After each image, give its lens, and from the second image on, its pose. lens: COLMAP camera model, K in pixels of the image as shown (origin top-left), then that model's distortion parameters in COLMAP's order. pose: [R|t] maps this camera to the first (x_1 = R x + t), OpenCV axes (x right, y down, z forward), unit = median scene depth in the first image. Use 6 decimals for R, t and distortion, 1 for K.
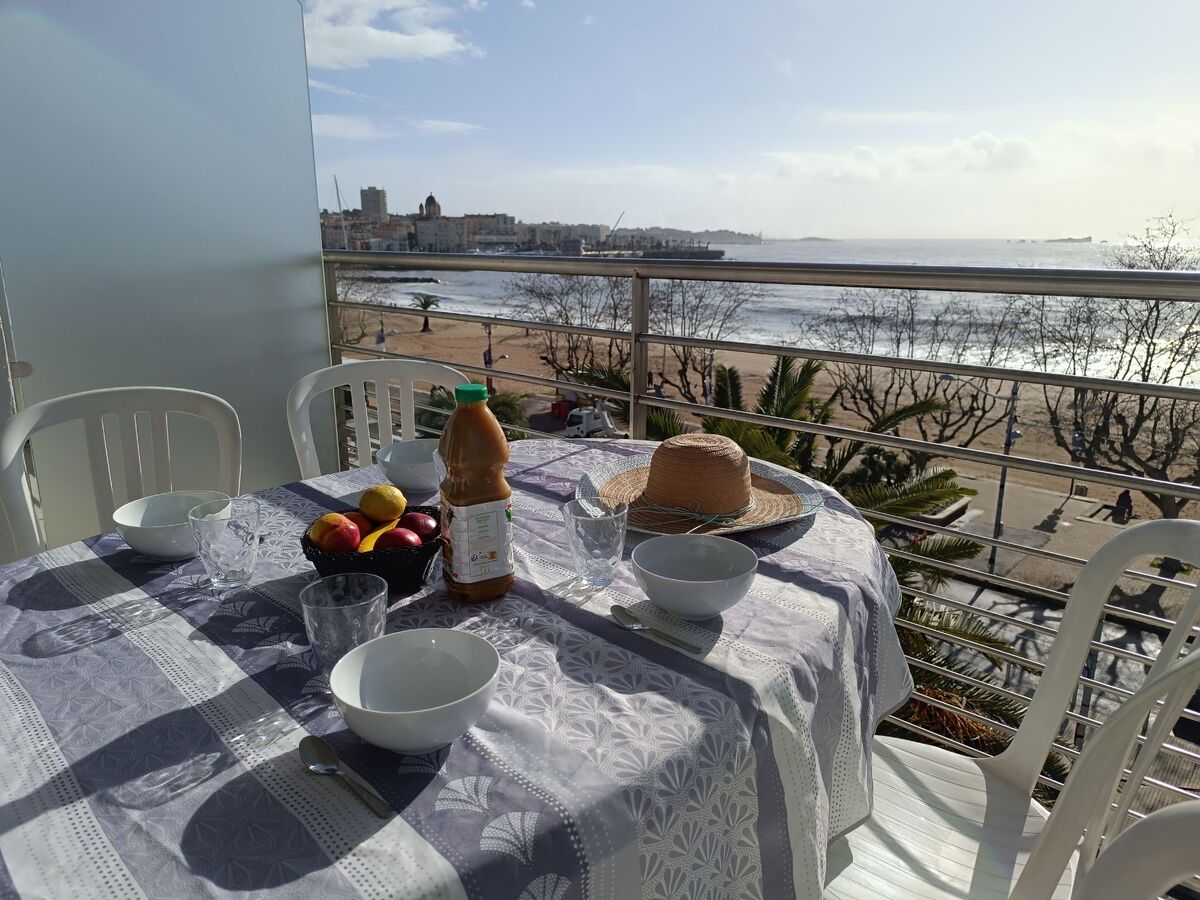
lens RADIAL K [[820.8, 0, 595.8], [0, 820.8, 449.1], [0, 0, 1]] dist [0.077644, -0.092487]
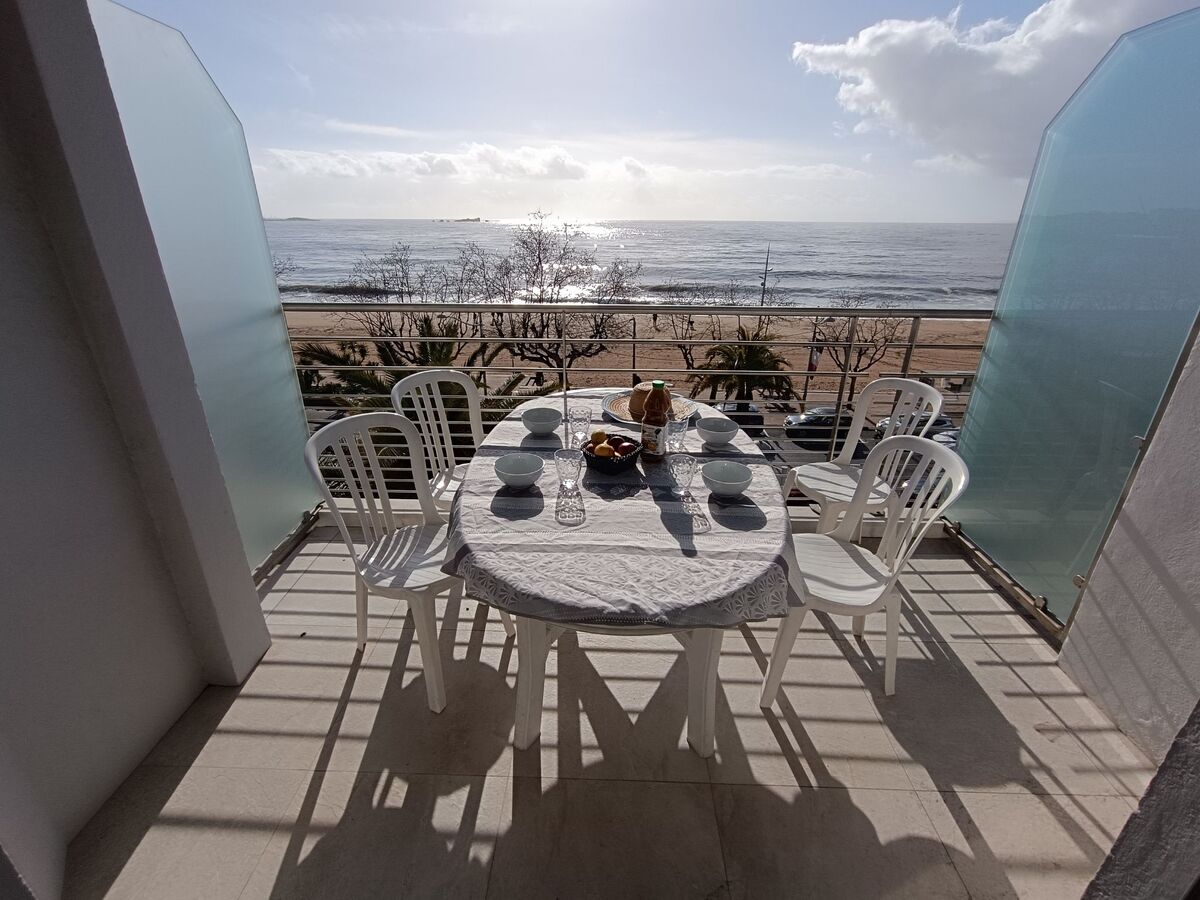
lens RADIAL K [[553.9, 0, 601.5], [0, 553.9, 452.8], [0, 0, 1]] dist [0.000490, 0.000150]
pose [[0.736921, -0.261513, 0.623344, -1.294013], [0.157323, 0.963165, 0.218090, -0.243246], [-0.657416, -0.062648, 0.750919, -0.200954]]
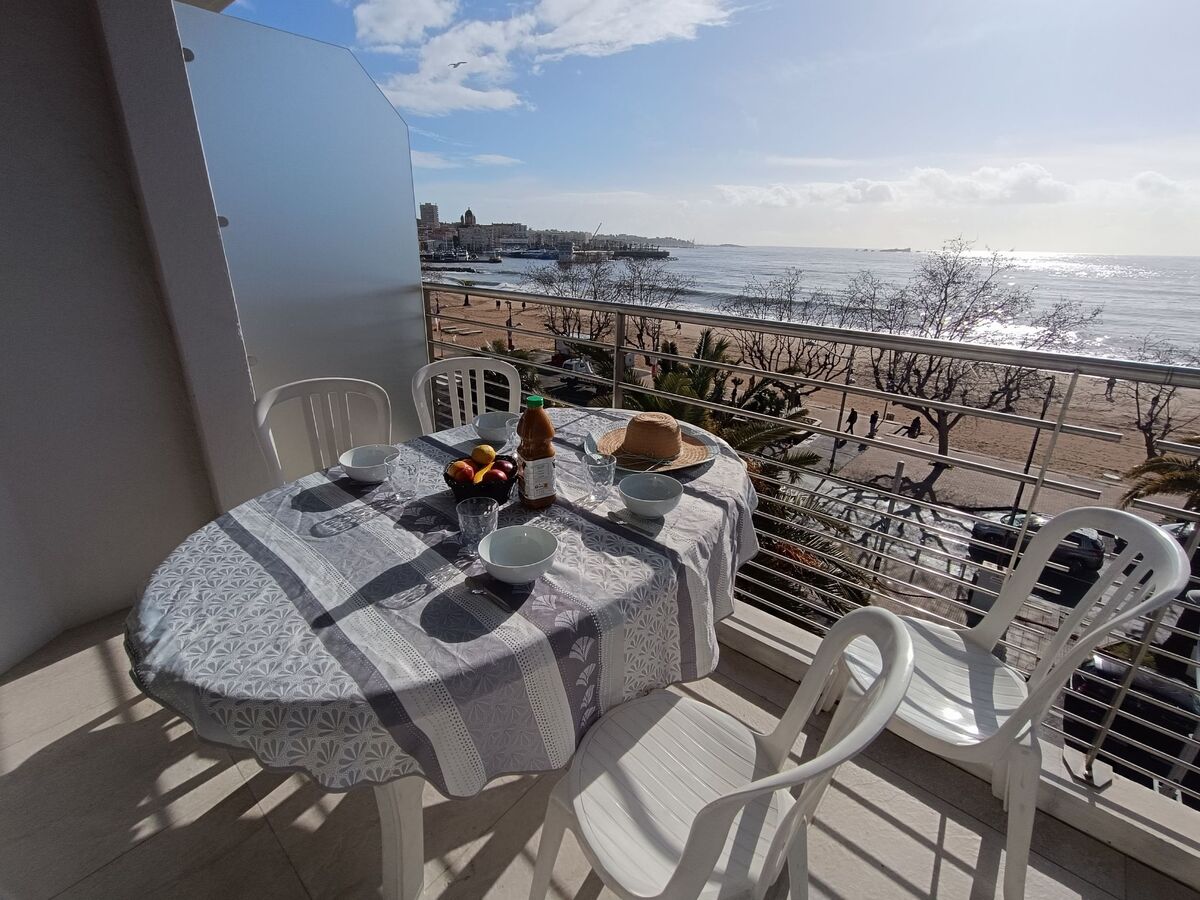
lens RADIAL K [[551.1, 0, 600.9], [0, 551.1, 447.1], [0, 0, 1]] dist [-0.001228, 0.000112]
pose [[0.999238, 0.005461, 0.038656, -0.043666], [-0.009860, 0.993371, 0.114531, -0.099000], [-0.037774, -0.114824, 0.992667, -0.248212]]
